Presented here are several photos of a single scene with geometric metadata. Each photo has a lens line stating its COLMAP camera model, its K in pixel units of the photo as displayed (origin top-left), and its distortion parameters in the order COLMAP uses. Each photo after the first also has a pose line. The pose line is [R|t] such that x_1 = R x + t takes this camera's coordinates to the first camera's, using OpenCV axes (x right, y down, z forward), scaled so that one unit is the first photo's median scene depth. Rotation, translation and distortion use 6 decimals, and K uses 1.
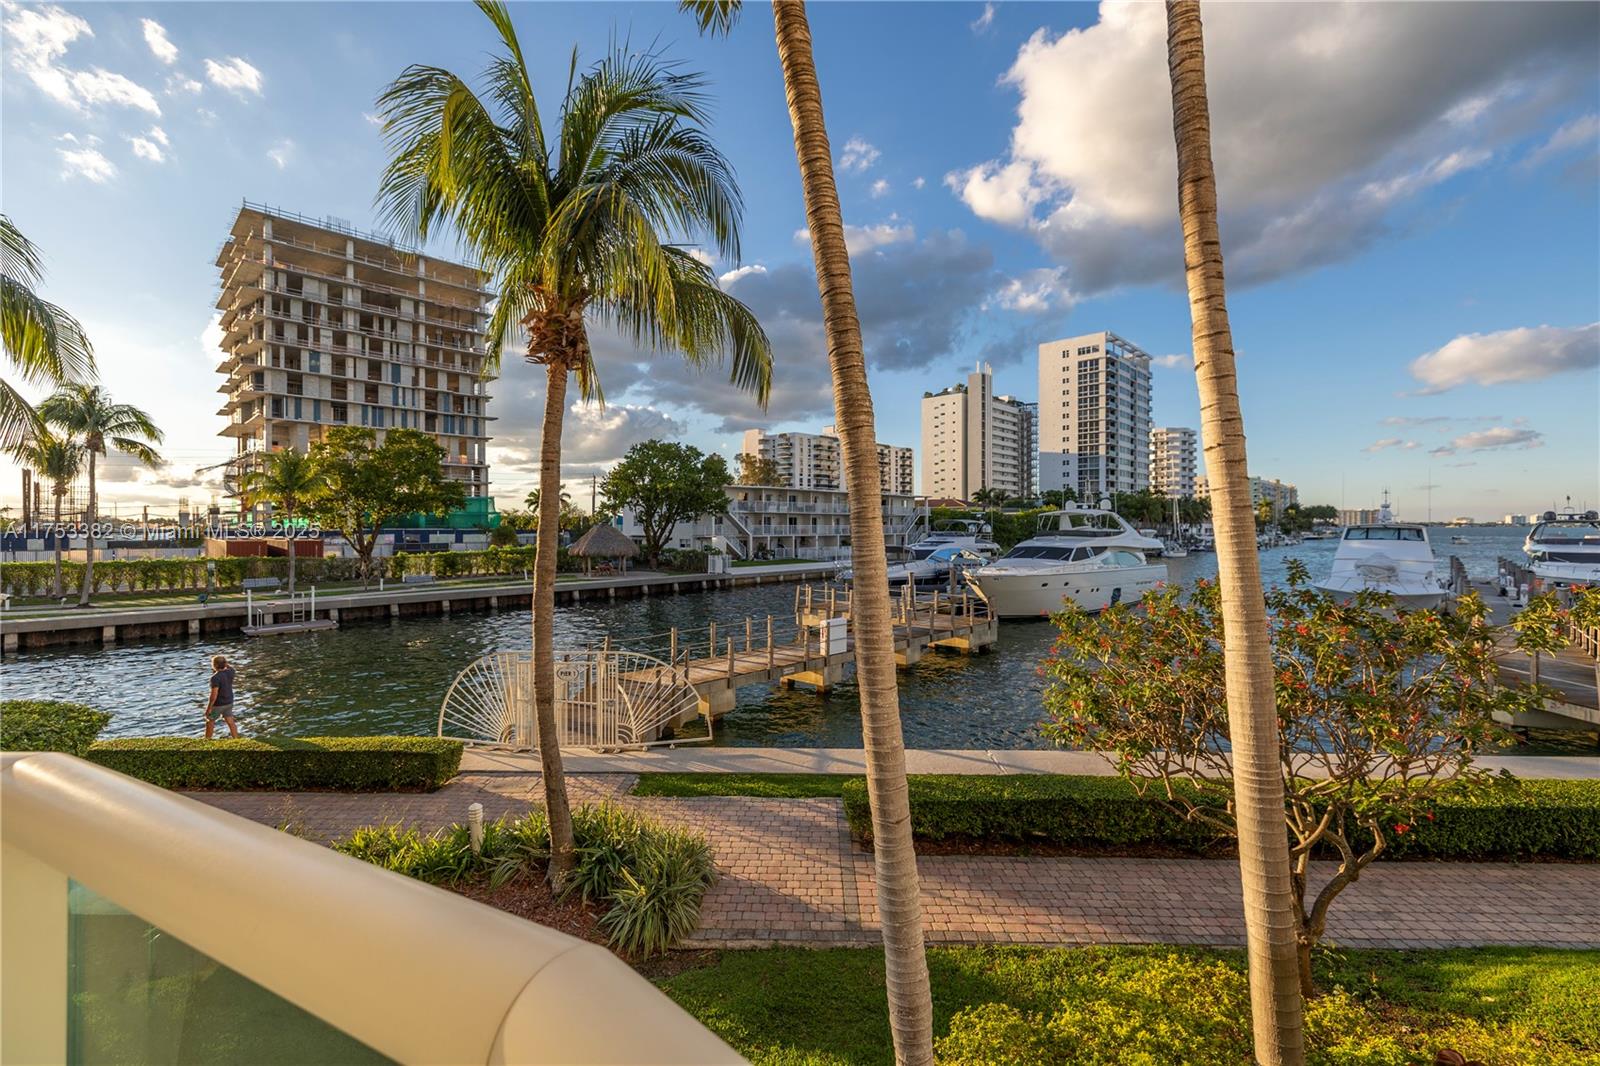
lens RADIAL K [[676.9, 0, 788.1], [0, 676.9, 526.5], [0, 0, 1]] dist [0.002857, 0.000521]
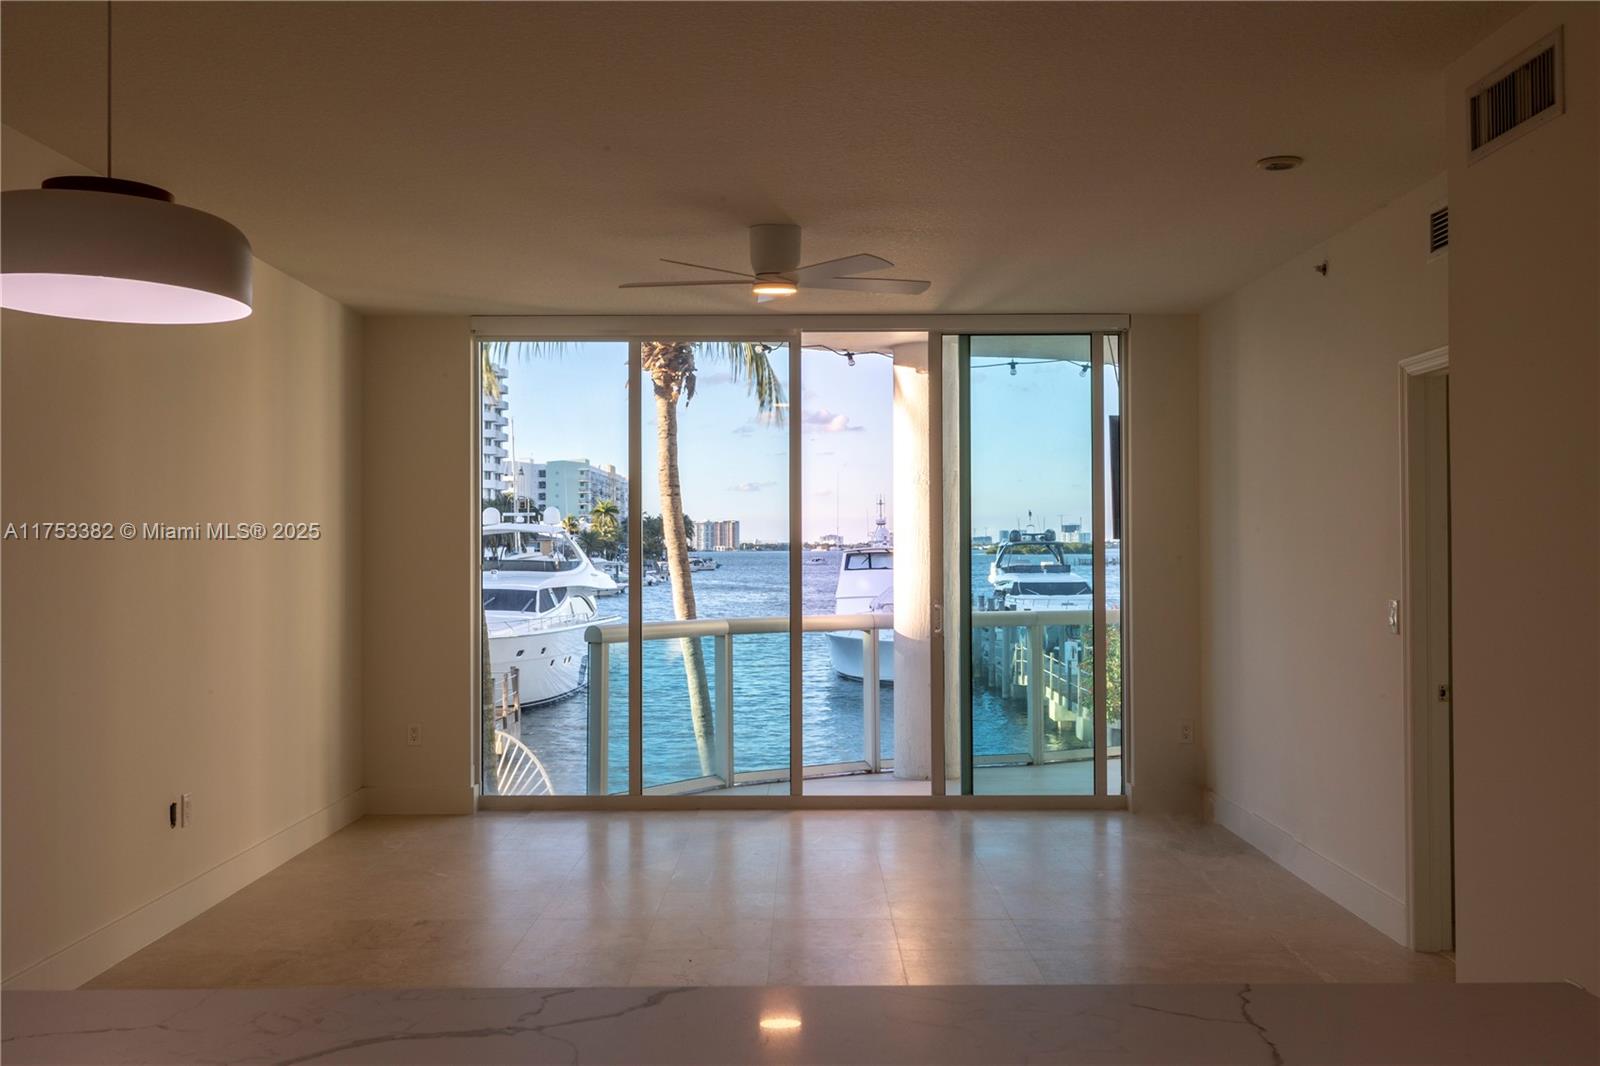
lens RADIAL K [[1564.4, 0, 804.6], [0, 1564.4, 432.4], [0, 0, 1]] dist [-0.011237, 0.000000]
pose [[0.719806, 0.047766, 0.692530, -0.145152], [0.006090, 0.997157, -0.075107, -0.000556], [-0.694148, 0.058280, 0.717469, -0.058307]]
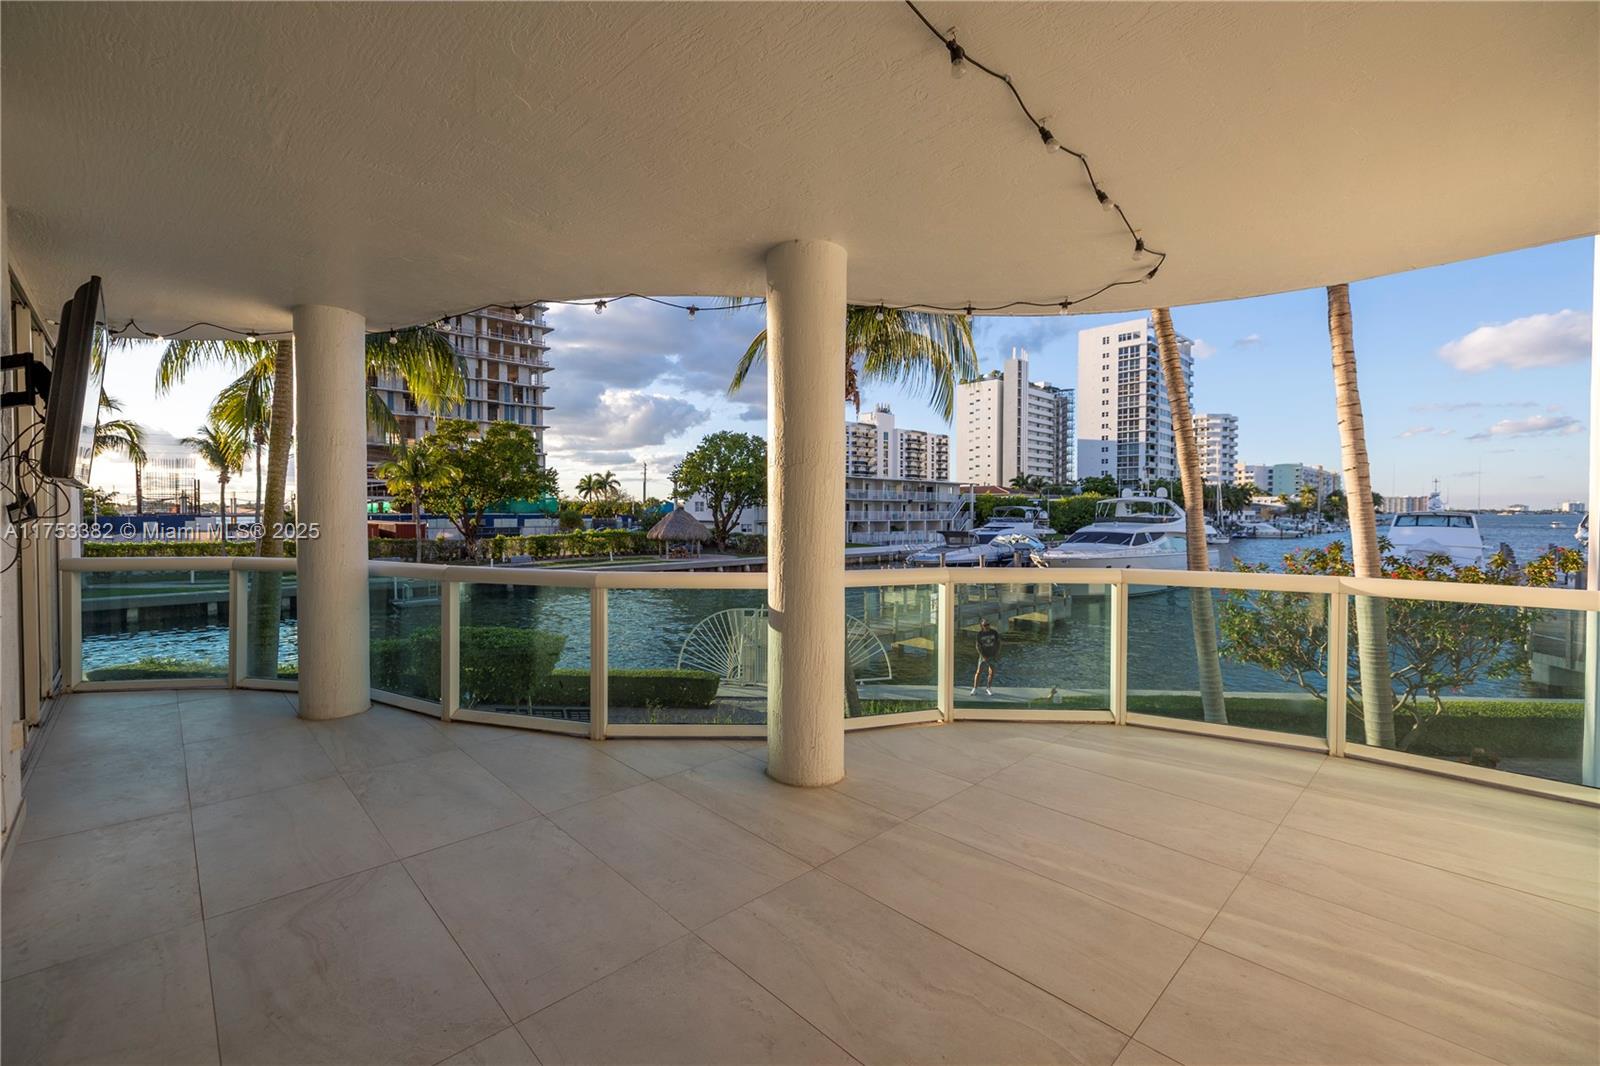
lens RADIAL K [[676.9, 0, 789.1], [0, 676.9, 524.7], [0, 0, 1]] dist [0.002857, 0.000521]
pose [[0.999313, 0.003271, -0.036919, -0.033261], [-0.002596, 0.999829, 0.018302, -0.000042], [0.036972, -0.018194, 0.999151, -0.035724]]
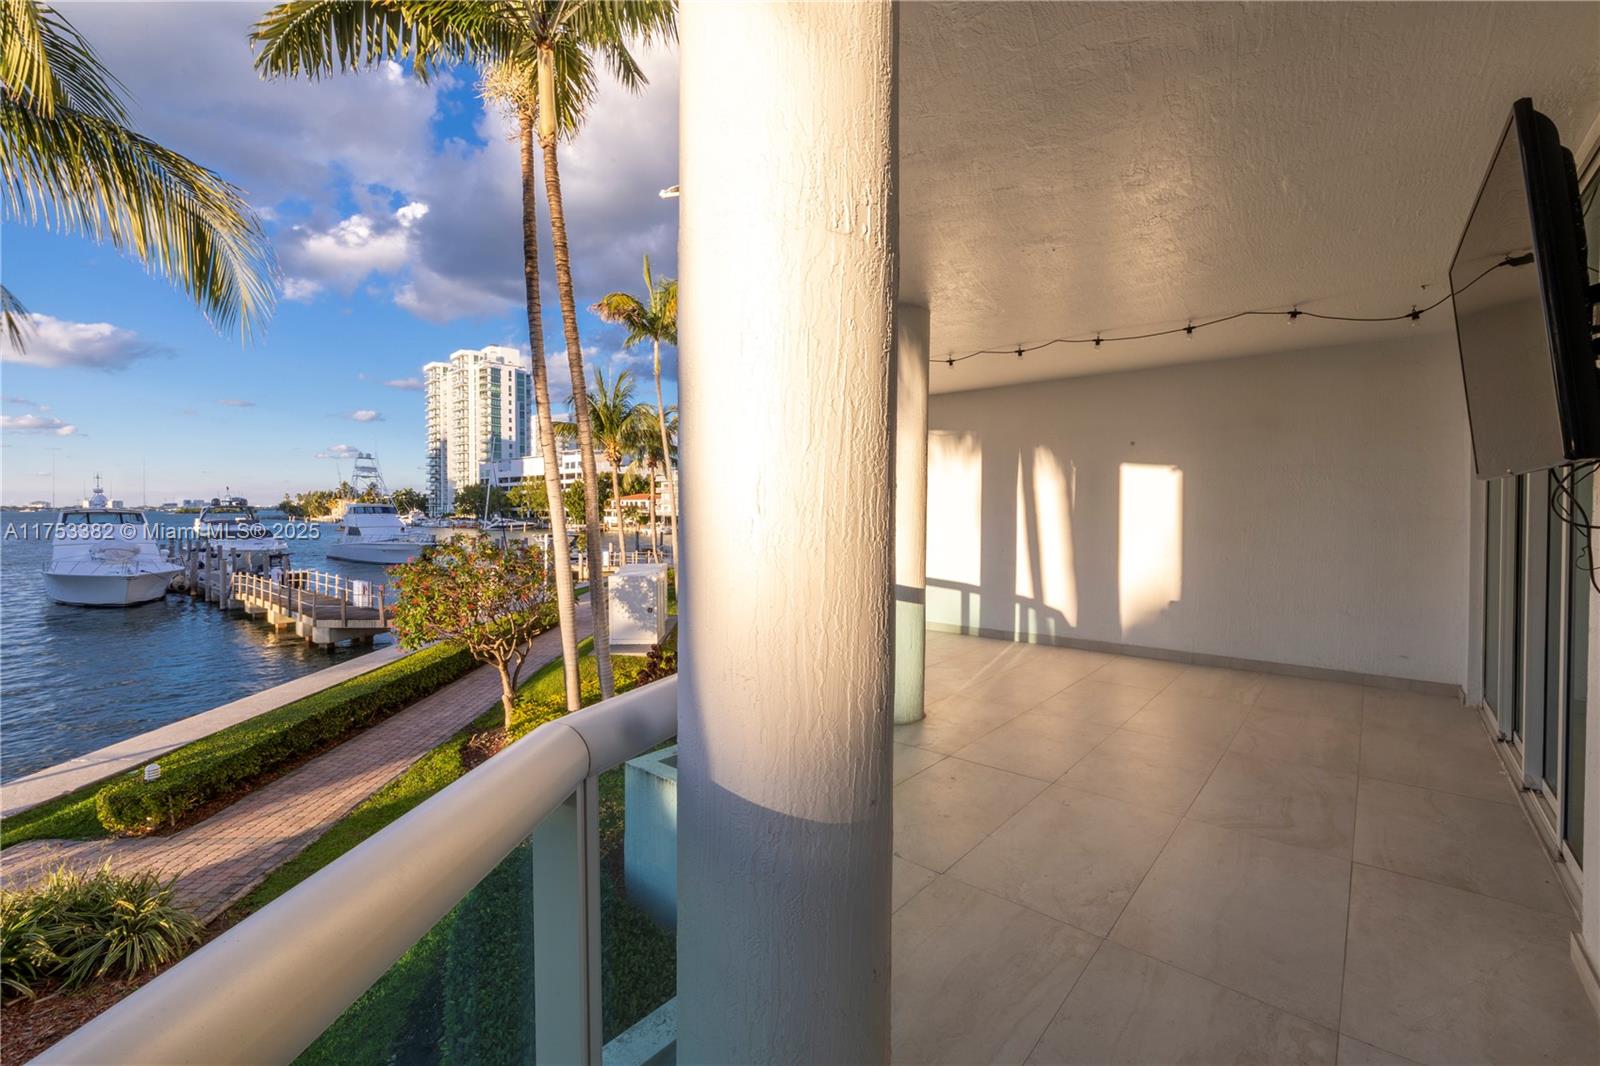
lens RADIAL K [[676.9, 0, 782.8], [0, 676.9, 518.5], [0, 0, 1]] dist [0.002857, 0.000521]
pose [[-0.044176, -0.012728, 0.998943, -0.080636], [0.001322, 0.999917, 0.012799, -0.000131], [-0.999023, 0.001886, -0.044155, 0.011610]]
